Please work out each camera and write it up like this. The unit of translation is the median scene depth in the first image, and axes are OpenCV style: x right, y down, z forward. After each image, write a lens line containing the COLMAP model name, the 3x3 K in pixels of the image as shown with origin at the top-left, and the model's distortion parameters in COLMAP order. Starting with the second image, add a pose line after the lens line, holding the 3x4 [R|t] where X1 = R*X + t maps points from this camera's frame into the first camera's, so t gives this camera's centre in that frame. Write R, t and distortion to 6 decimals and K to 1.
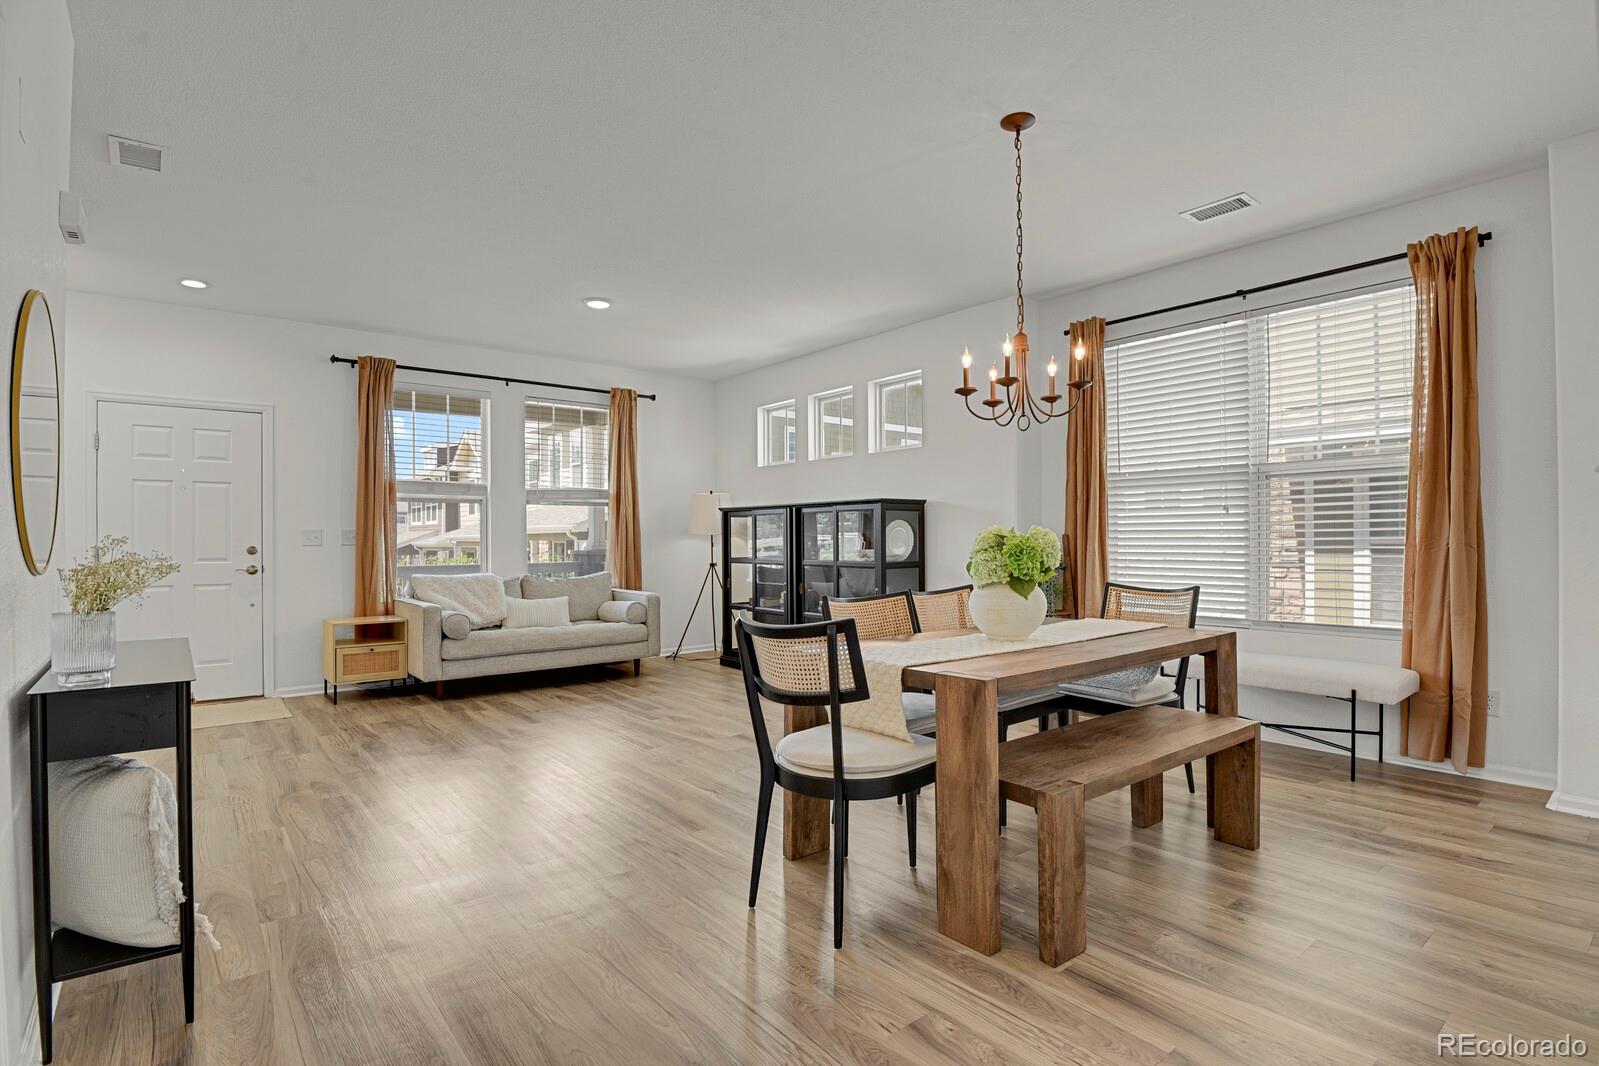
lens RADIAL K [[782.0, 0, 800.3], [0, 782.0, 537.8], [0, 0, 1]] dist [-0.020767, -0.005246]
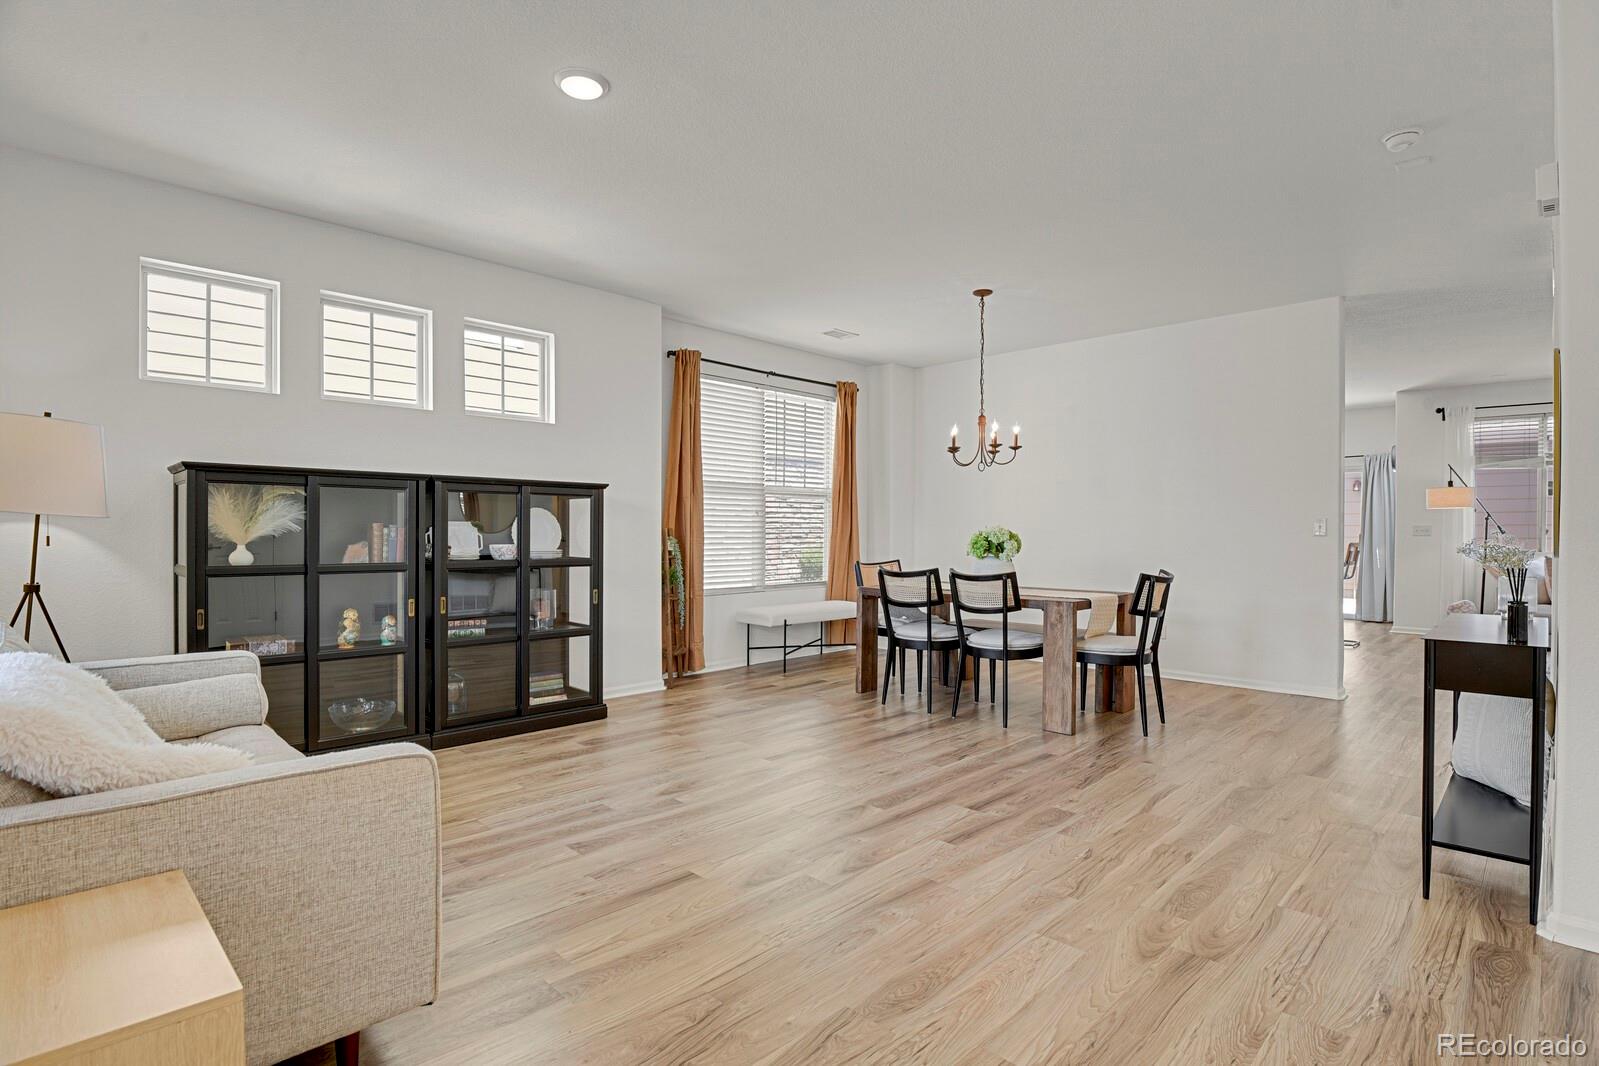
lens RADIAL K [[782.0, 0, 801.9], [0, 782.0, 536.9], [0, 0, 1]] dist [-0.020767, -0.005246]
pose [[-0.108893, -0.000887, 0.994053, -0.721384], [-0.004950, 0.999988, 0.000350, 0.006167], [-0.994041, -0.004883, -0.108896, 0.813611]]
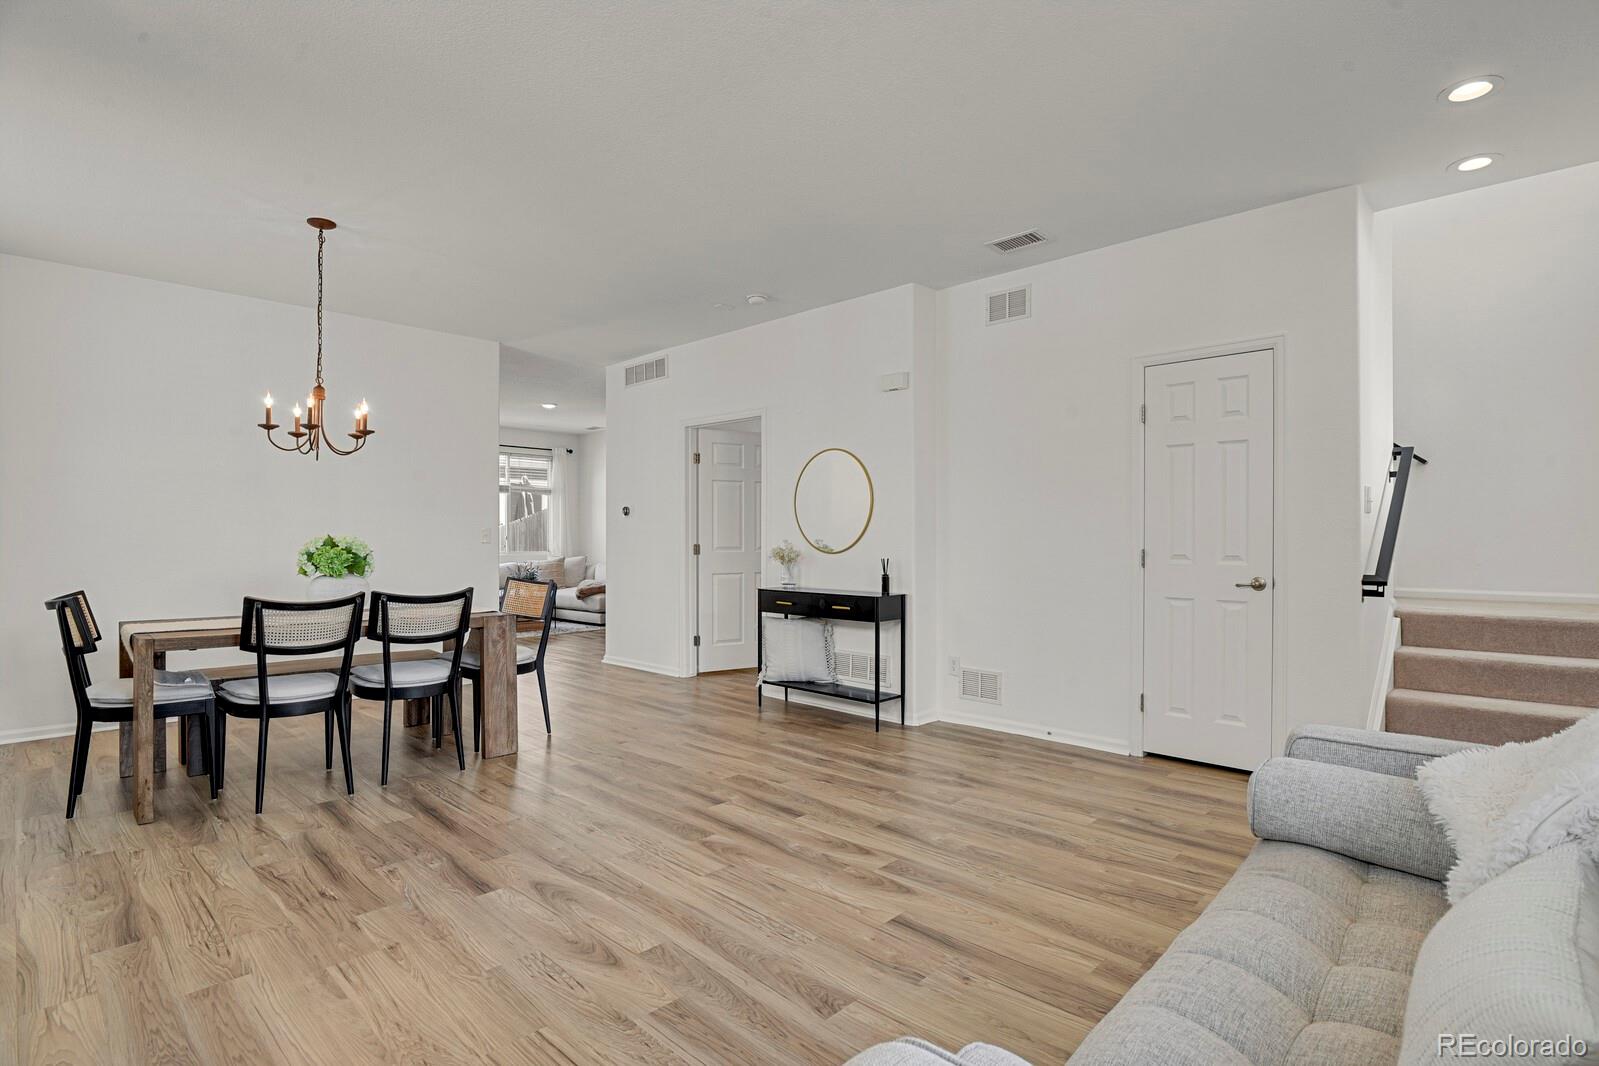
lens RADIAL K [[782.0, 0, 799.8], [0, 782.0, 531.3], [0, 0, 1]] dist [-0.020767, -0.005246]
pose [[-0.992965, 0.004662, -0.118317, -0.185026], [0.005823, 0.999938, -0.009466, -0.000642], [0.118265, -0.010088, -0.992931, 1.220413]]
